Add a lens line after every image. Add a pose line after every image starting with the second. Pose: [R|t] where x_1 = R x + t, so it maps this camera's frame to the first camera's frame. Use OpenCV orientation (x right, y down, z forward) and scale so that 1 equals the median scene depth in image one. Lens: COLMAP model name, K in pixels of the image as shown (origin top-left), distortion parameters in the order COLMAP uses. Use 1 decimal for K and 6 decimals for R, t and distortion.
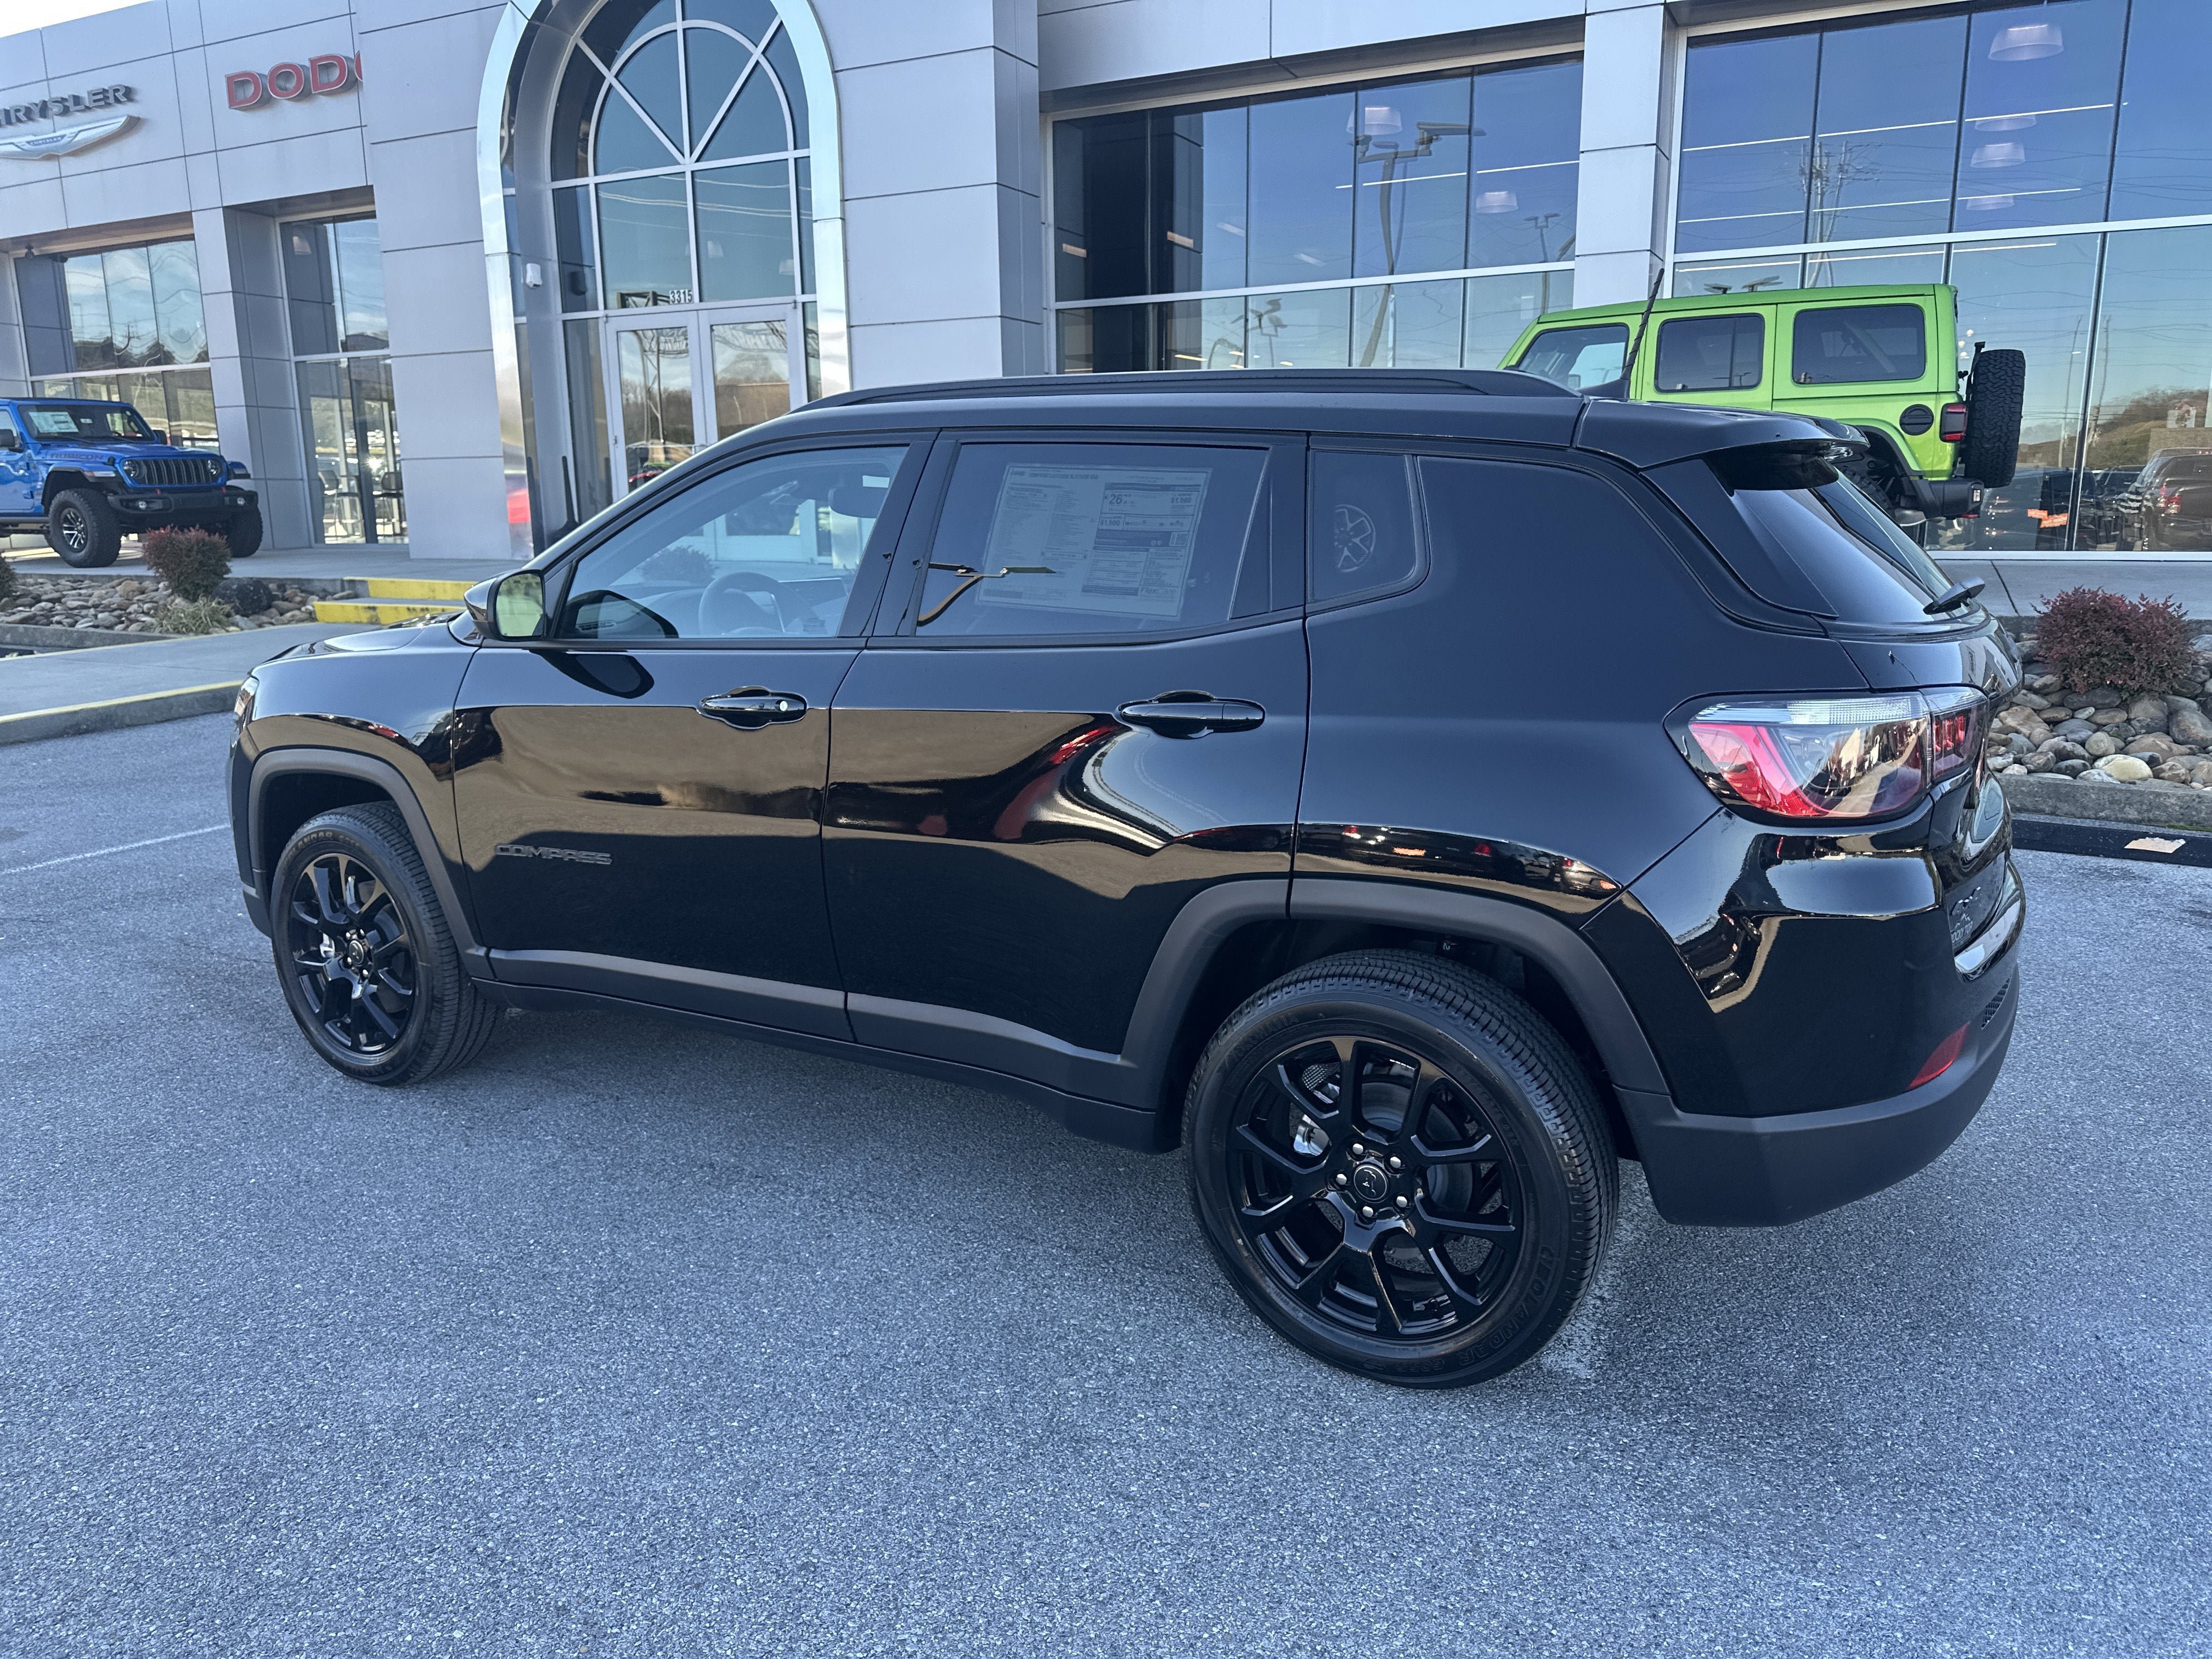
lens RADIAL K [[1558.6, 0, 1105.1], [0, 1558.6, 827.2], [0, 0, 1]] dist [0.023222, -0.025297]
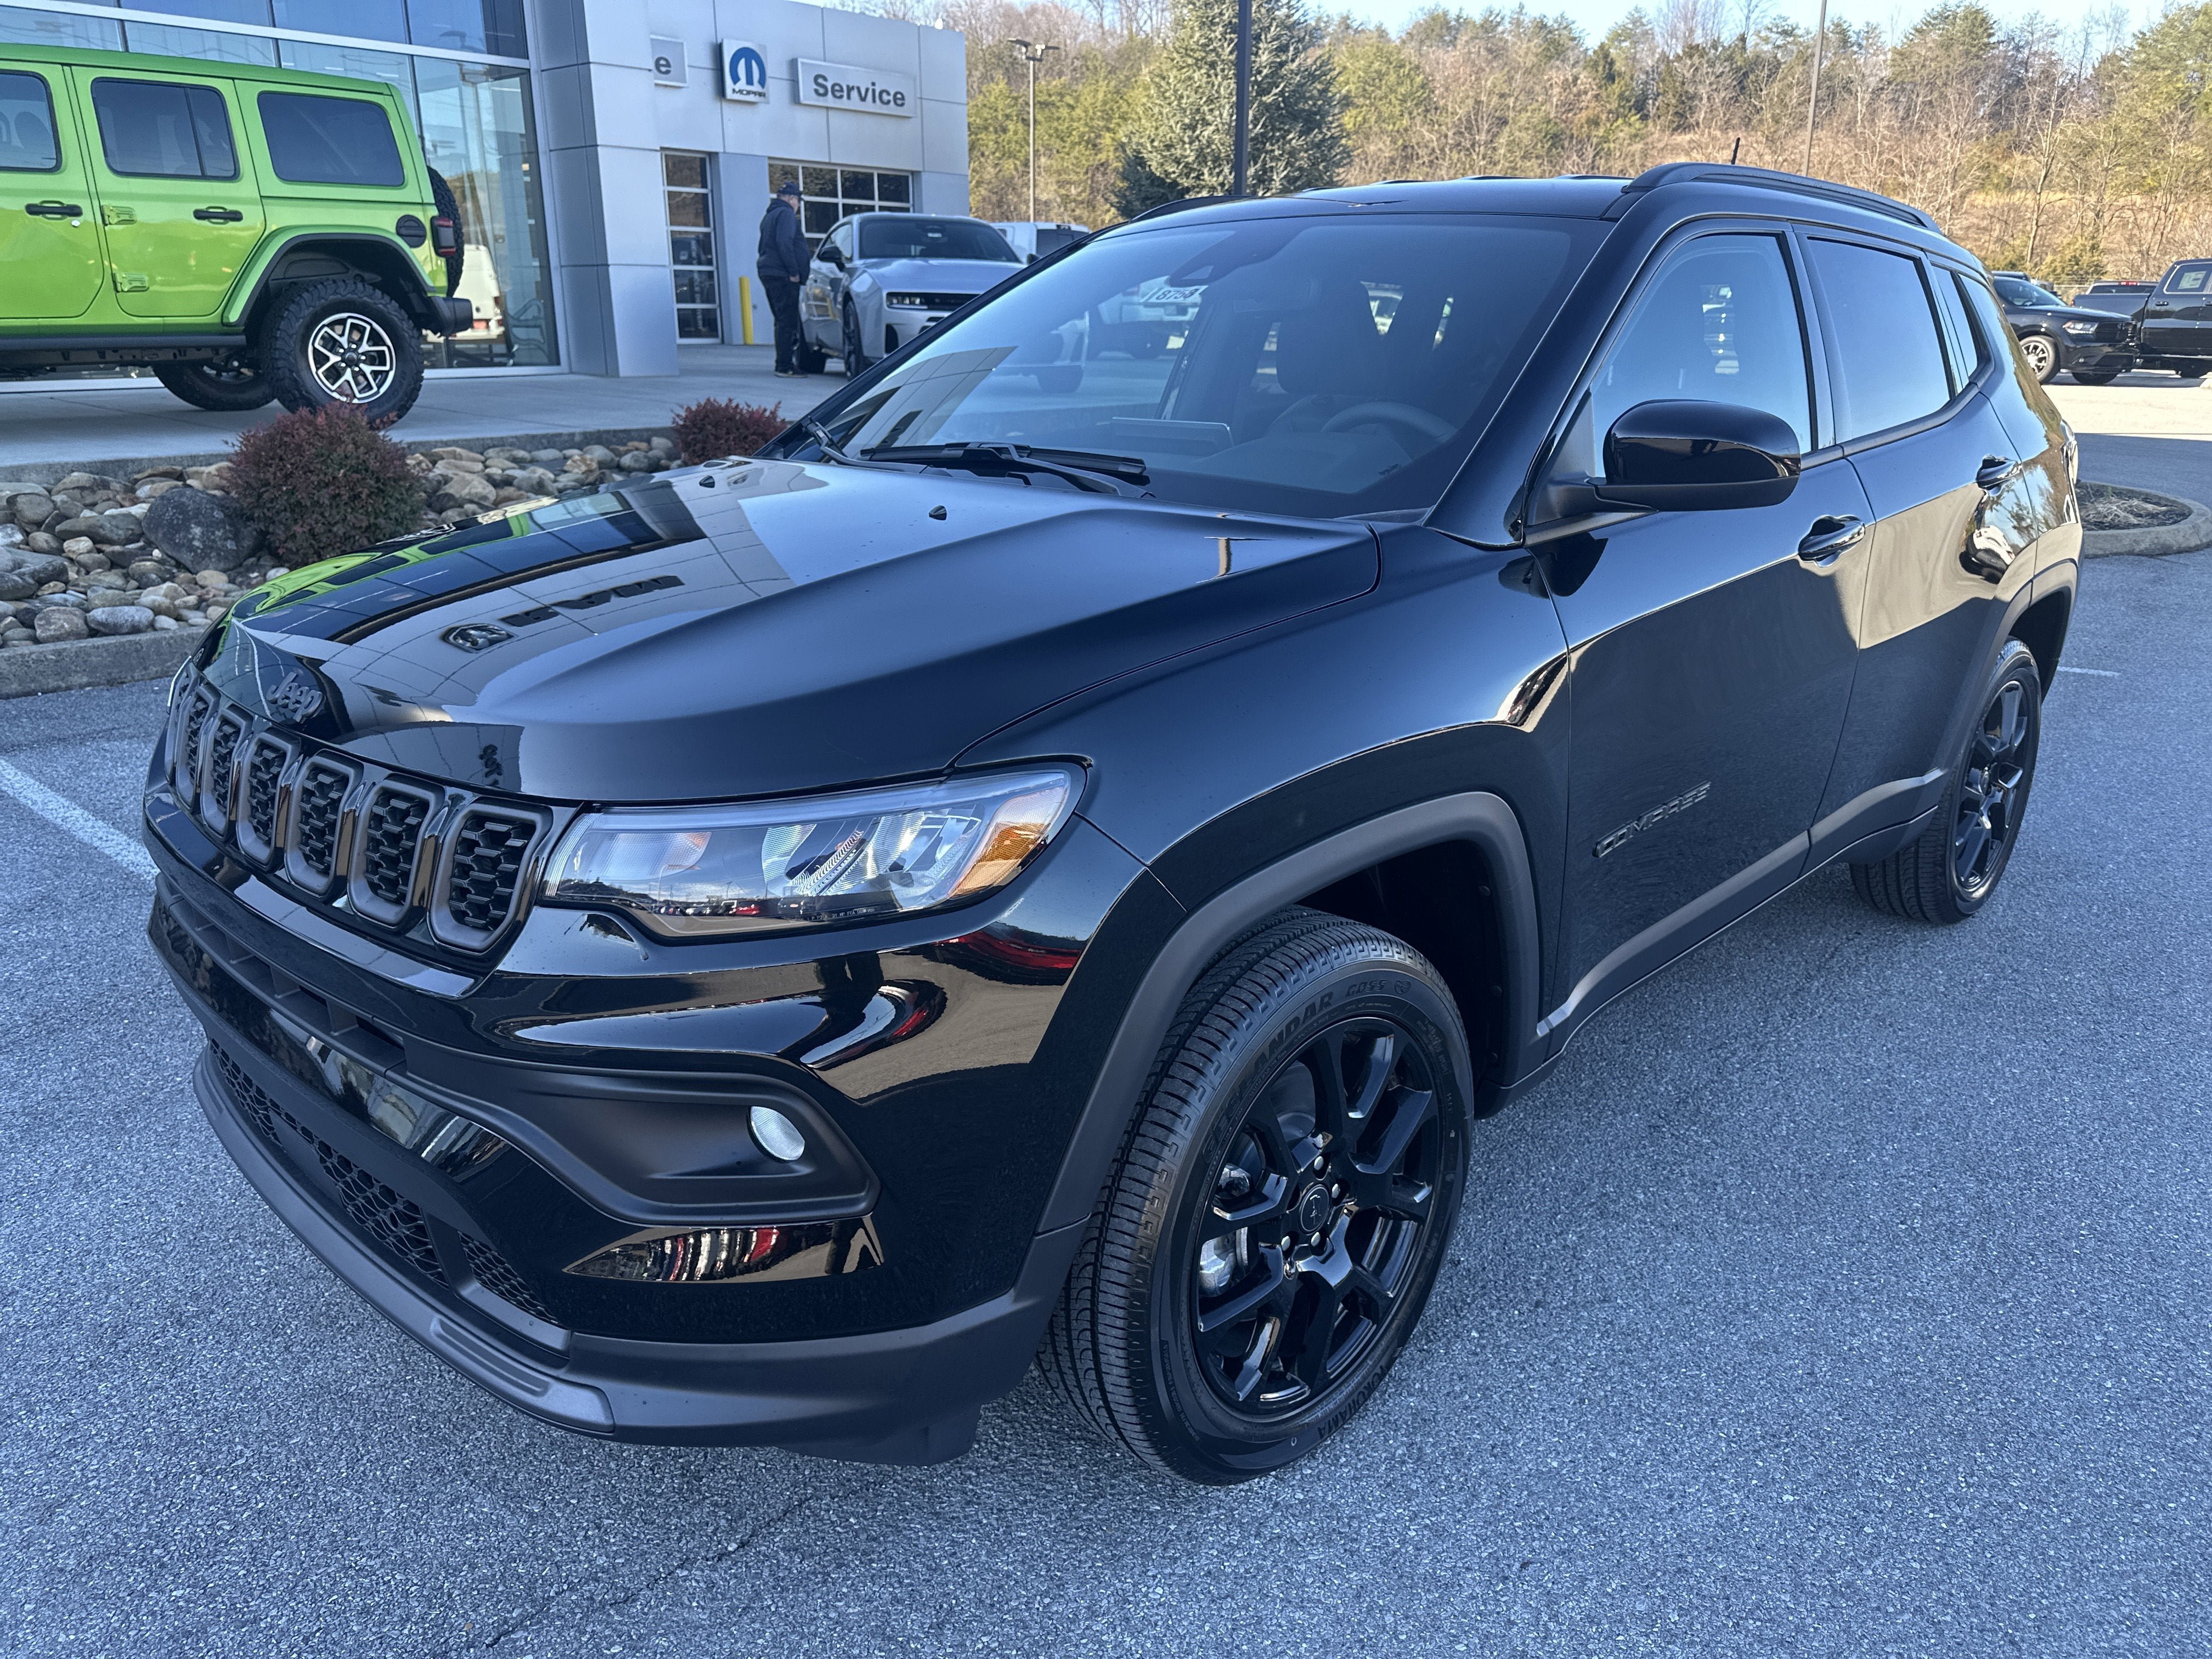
lens RADIAL K [[1558.6, 0, 1113.6], [0, 1558.6, 835.0], [0, 0, 1]] dist [0.023222, -0.025297]
pose [[0.269415, -0.296273, 0.916317, -0.242628], [0.188967, 0.949266, 0.251366, -0.047726], [-0.944302, 0.105432, 0.311733, 0.229648]]
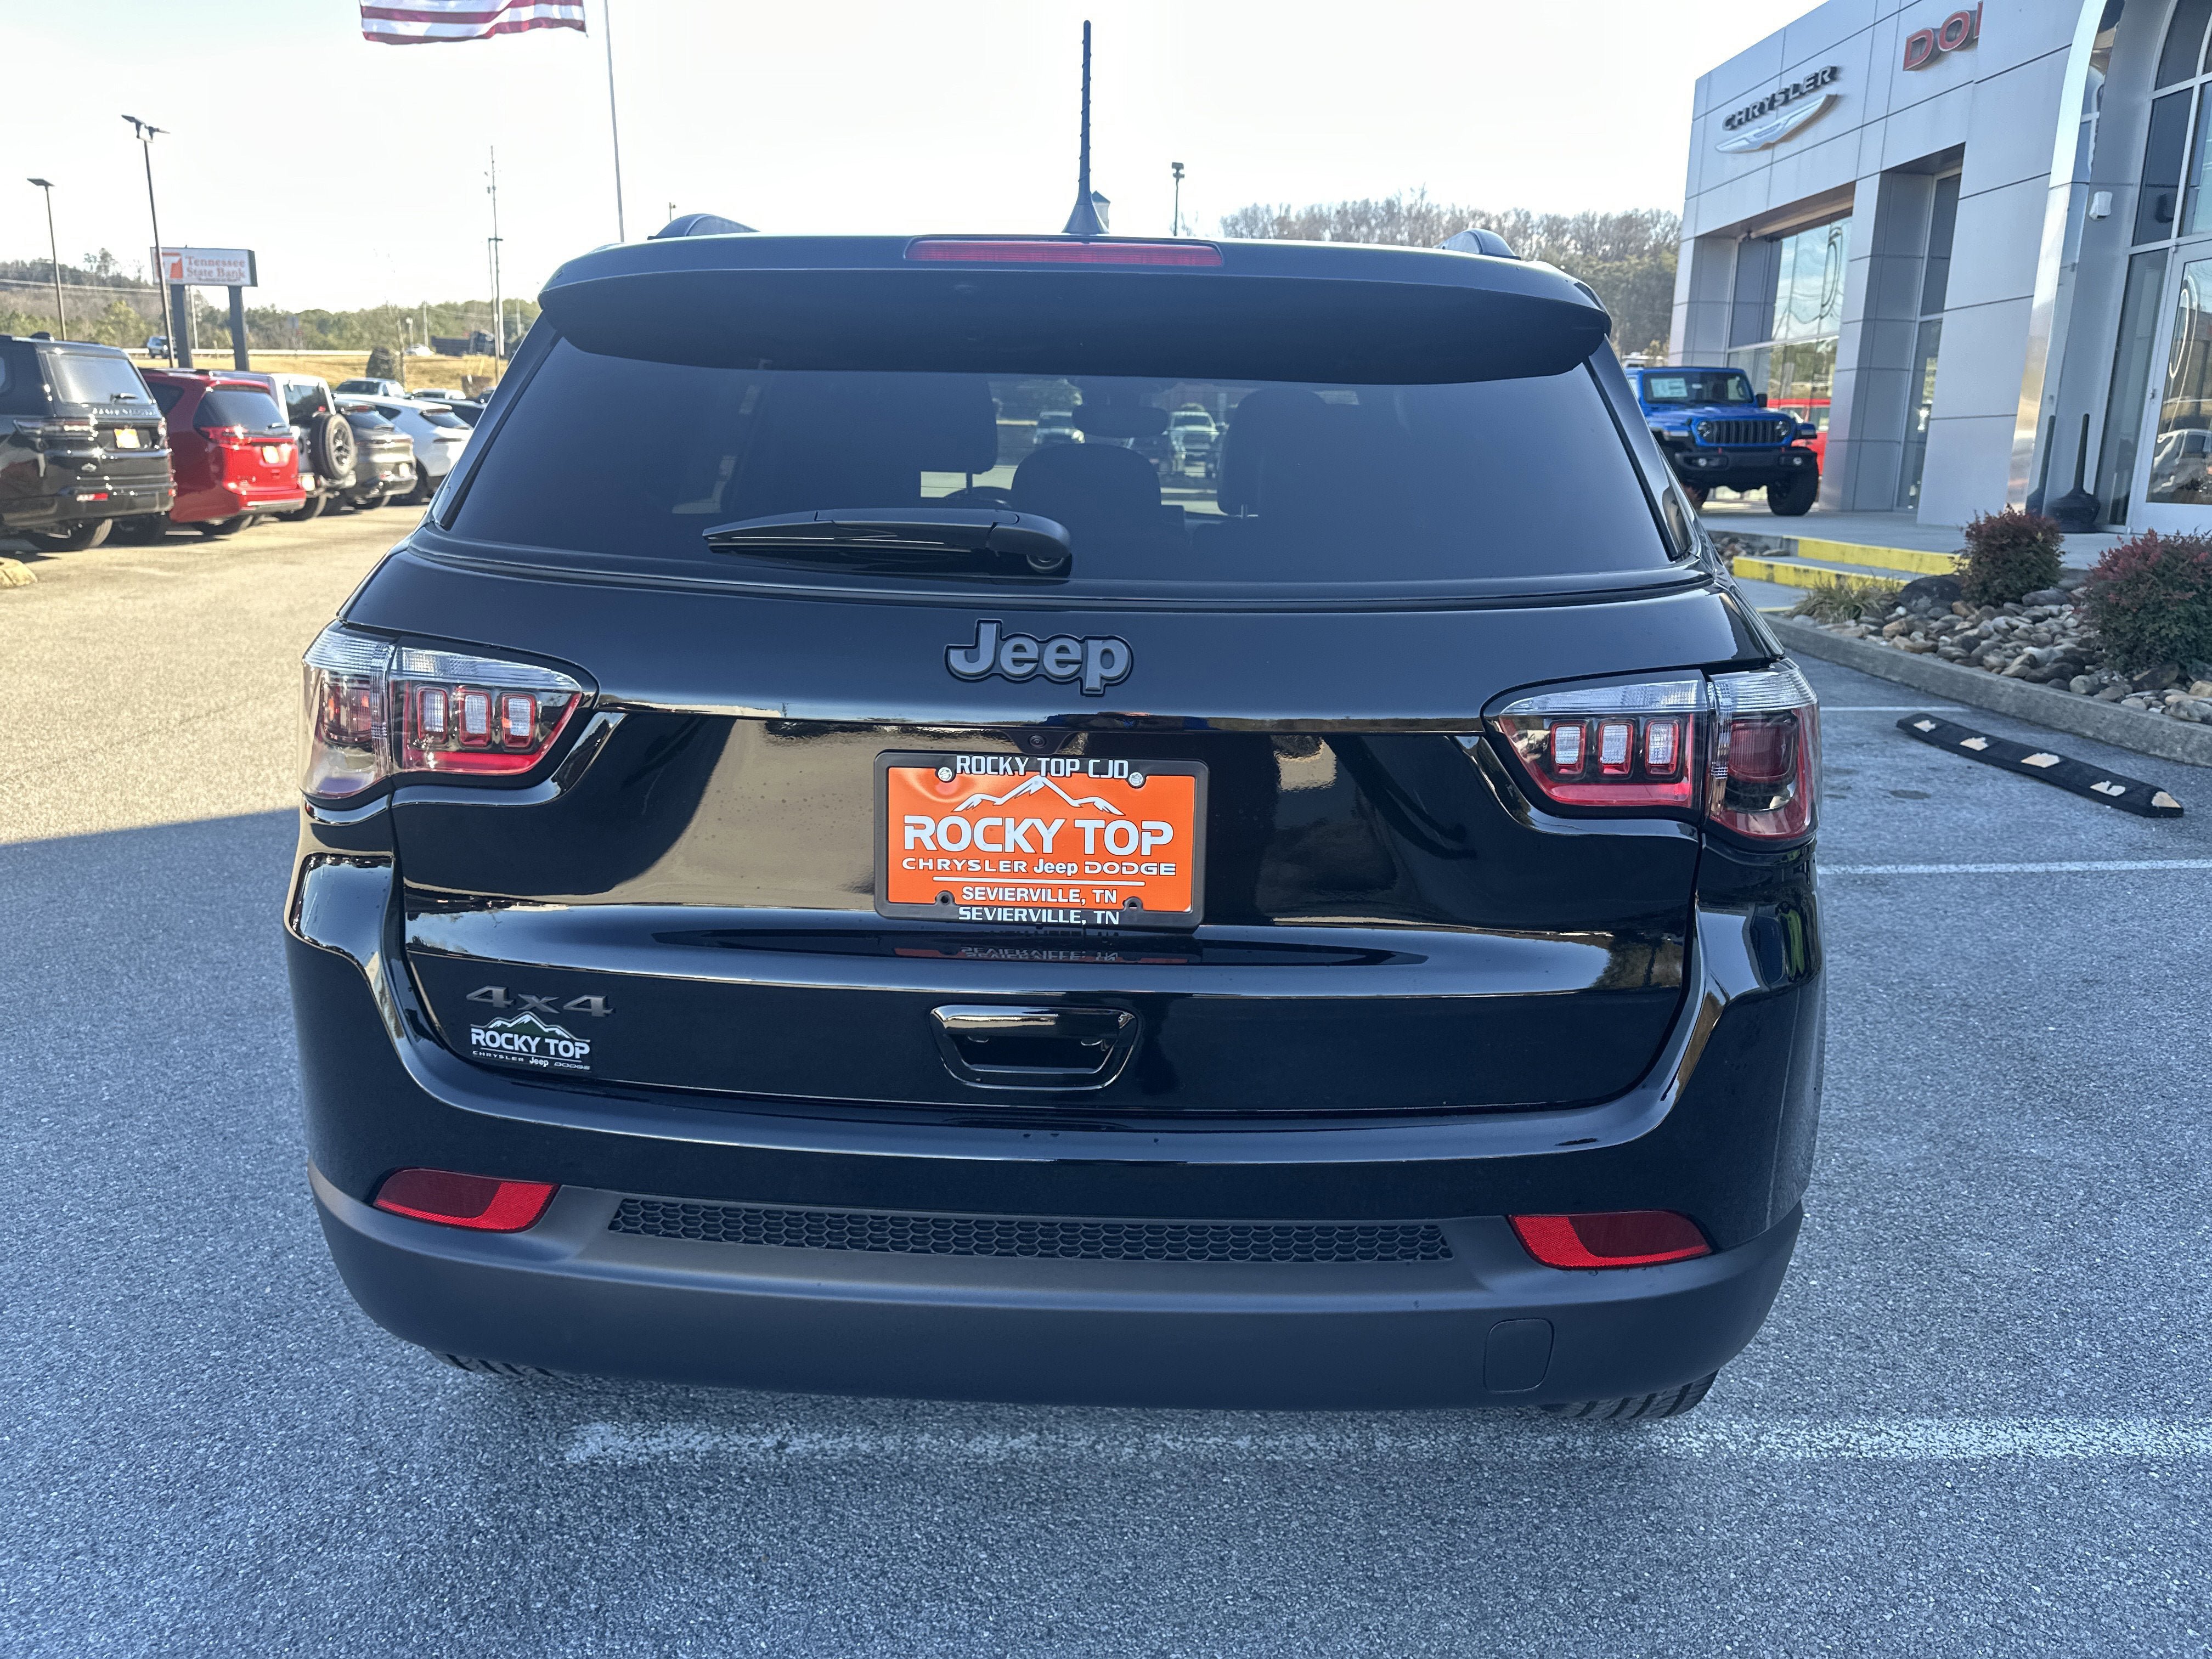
lens RADIAL K [[1558.6, 0, 1113.9], [0, 1558.6, 811.0], [0, 0, 1]] dist [0.023222, -0.025297]
pose [[0.489117, 0.210420, -0.846456, 0.208218], [-0.204757, 0.971044, 0.123074, -0.026445], [0.847844, 0.113120, 0.518039, 0.152348]]
